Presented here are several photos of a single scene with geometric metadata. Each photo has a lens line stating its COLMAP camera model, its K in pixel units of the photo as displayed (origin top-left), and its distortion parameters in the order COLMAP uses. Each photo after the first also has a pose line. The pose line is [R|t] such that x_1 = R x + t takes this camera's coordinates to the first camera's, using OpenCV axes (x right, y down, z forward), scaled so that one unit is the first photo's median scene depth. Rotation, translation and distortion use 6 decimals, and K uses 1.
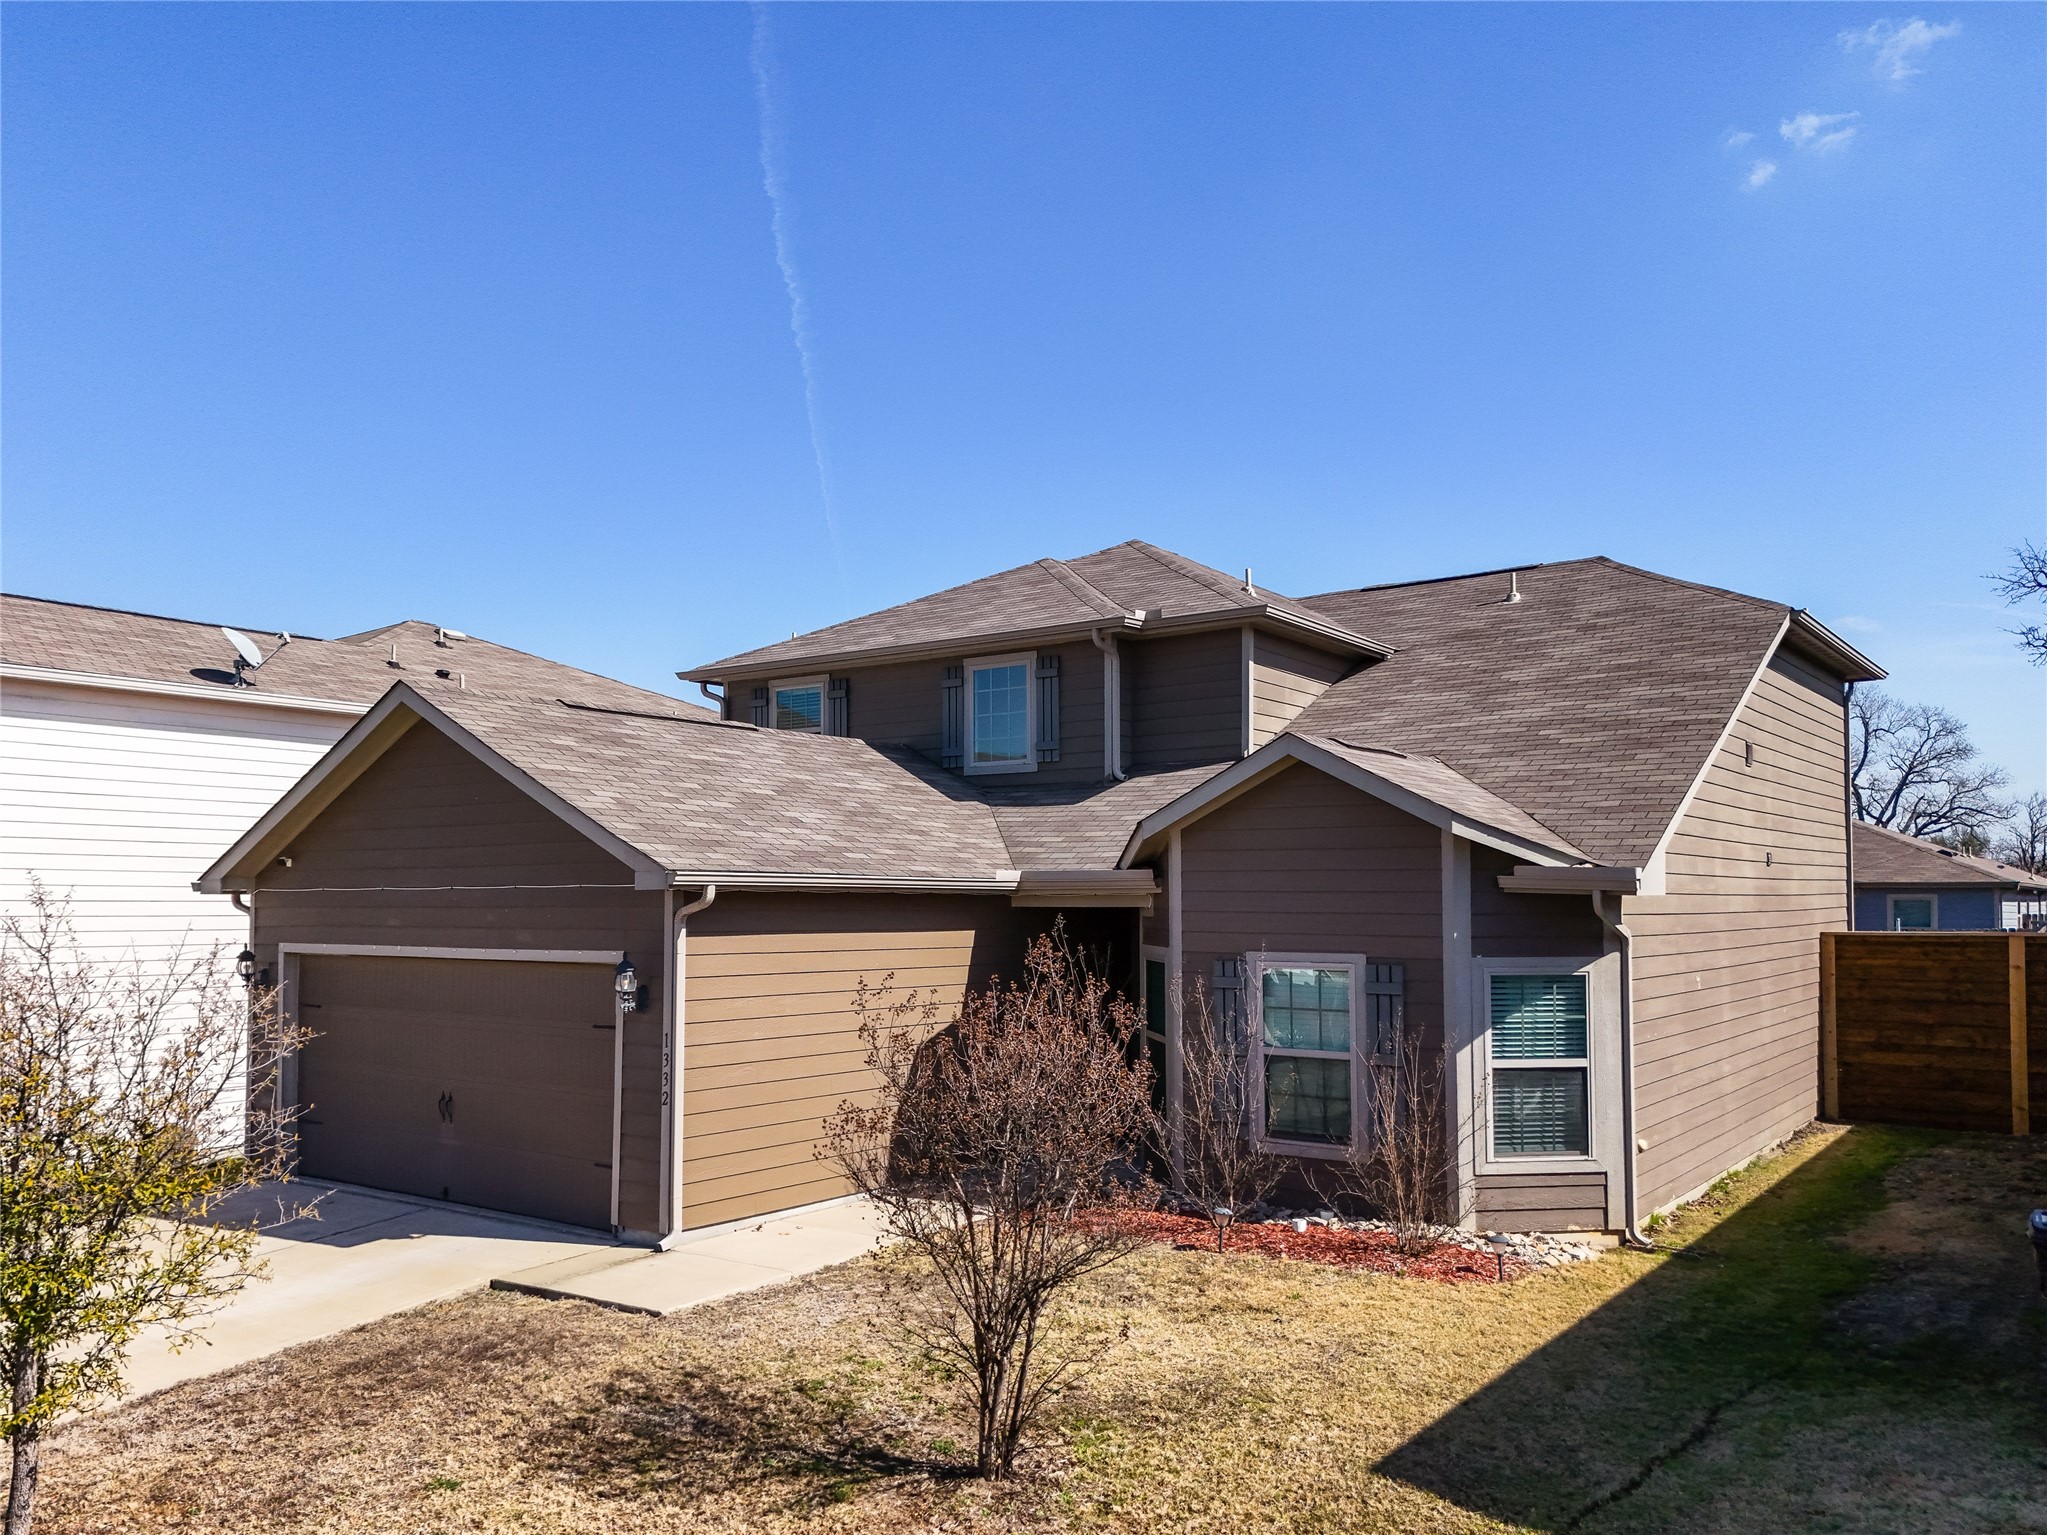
lens RADIAL K [[1558.1, 0, 1023.5], [0, 1558.1, 767.5], [0, 0, 1]] dist [-0.029923, 0.000852]
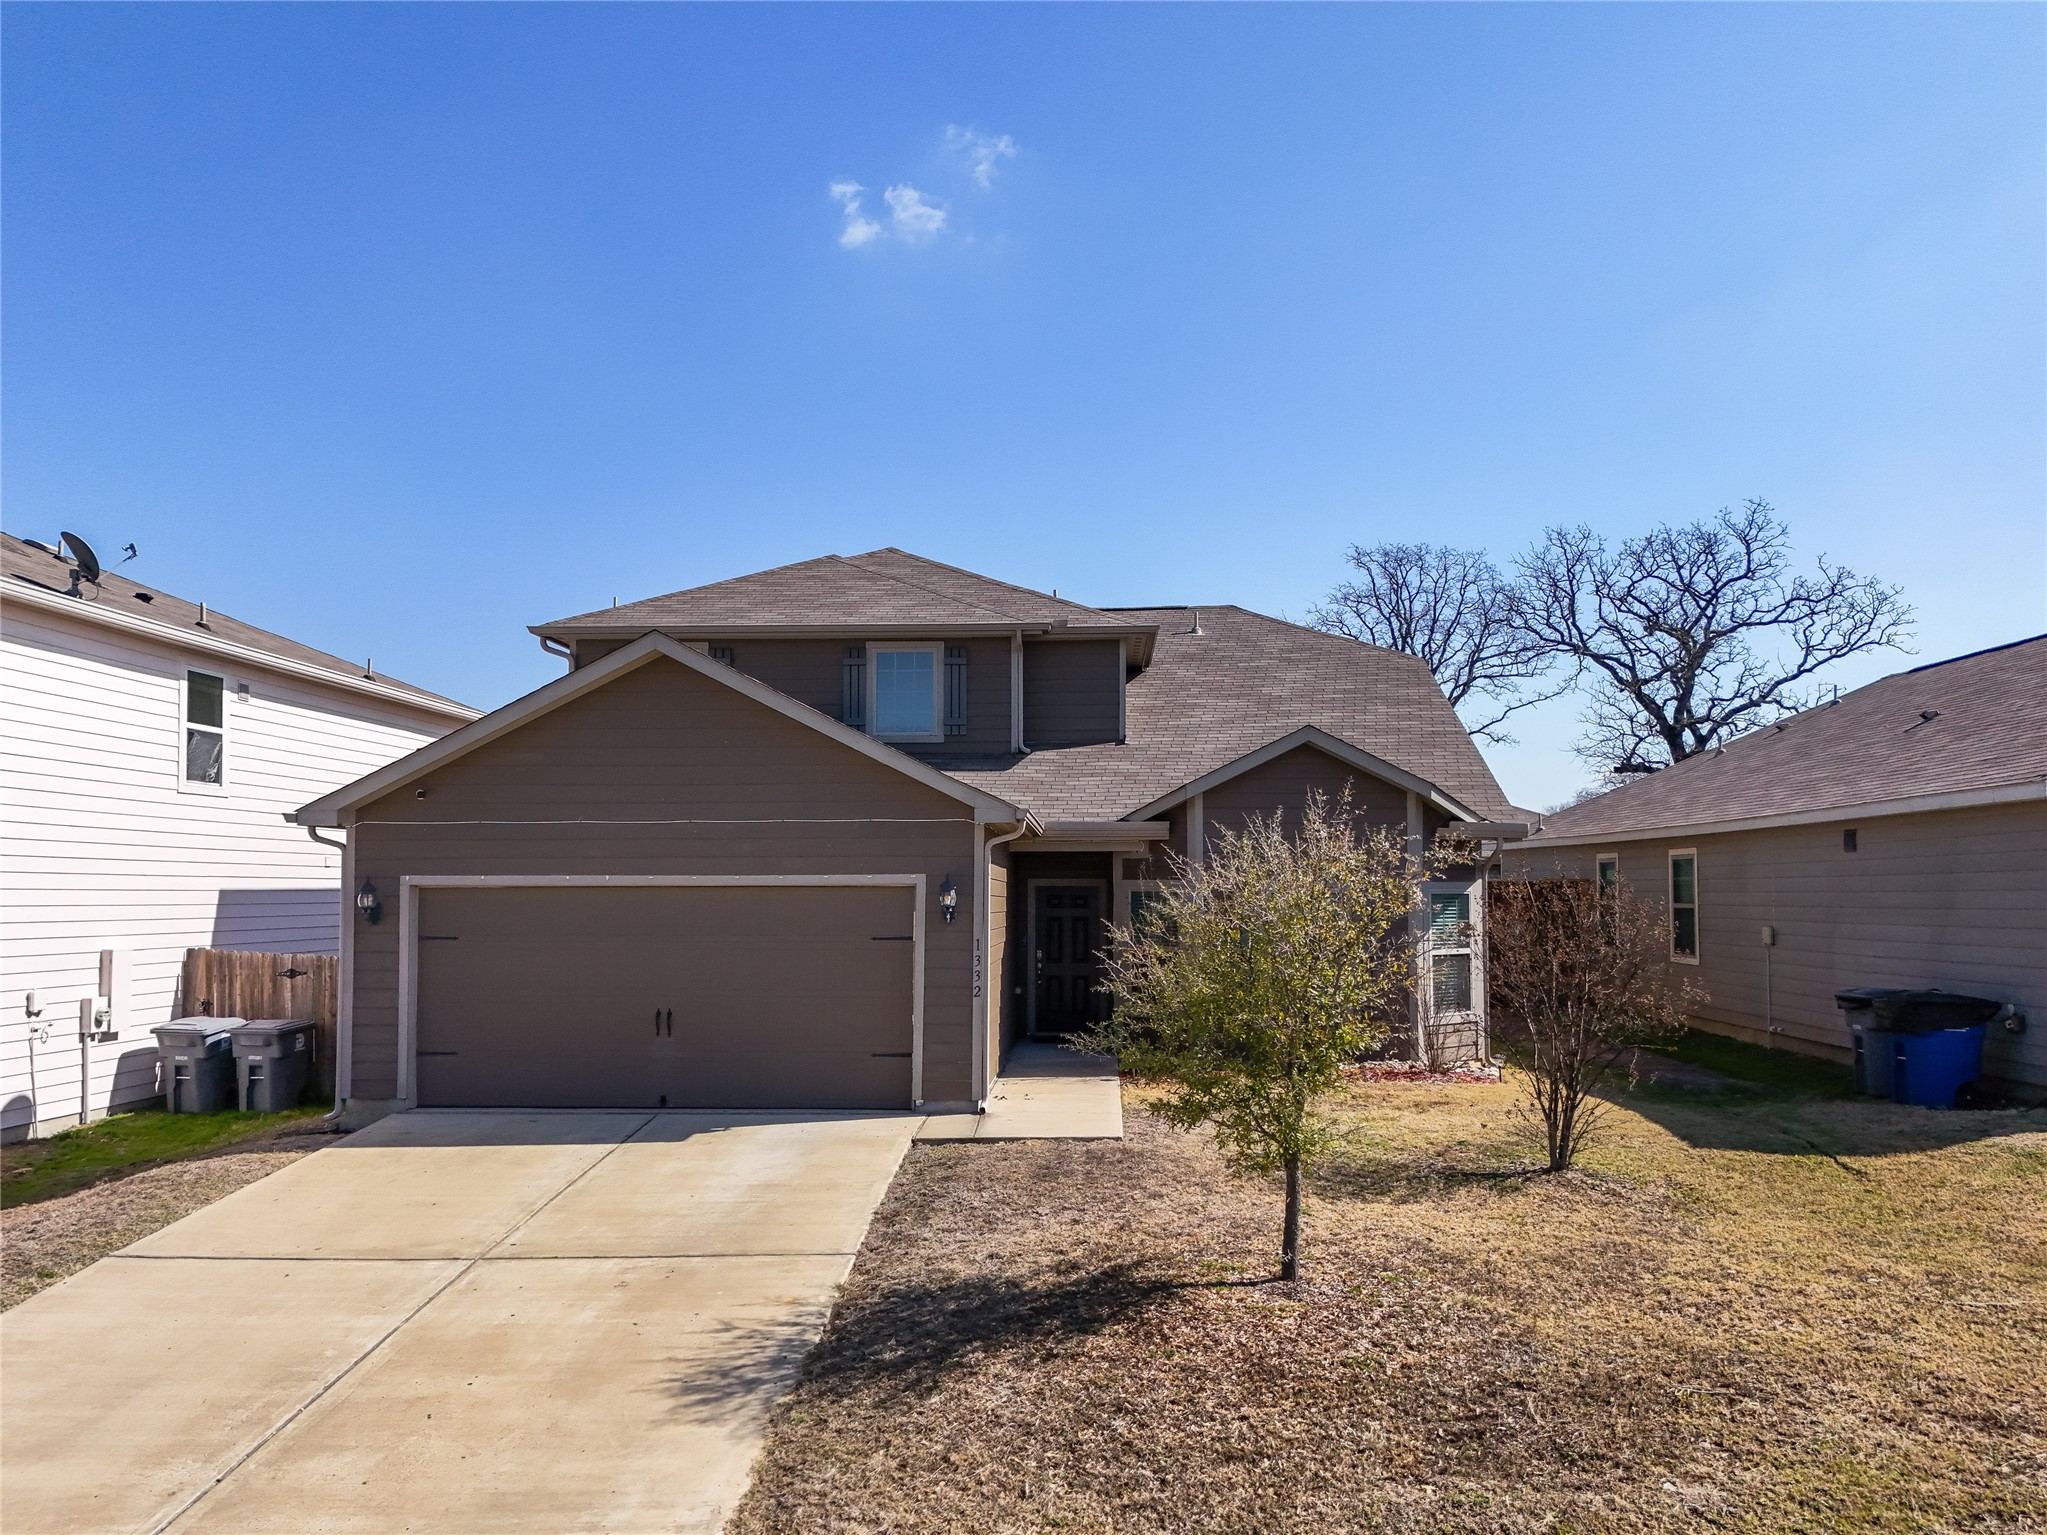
lens RADIAL K [[1558.1, 0, 1023.5], [0, 1558.1, 767.5], [0, 0, 1]] dist [-0.029923, 0.000852]
pose [[0.837808, 0.044525, 0.544147, -0.595800], [-0.048605, 0.998794, -0.006890, 0.027361], [-0.543798, -0.020675, 0.838962, -0.041277]]
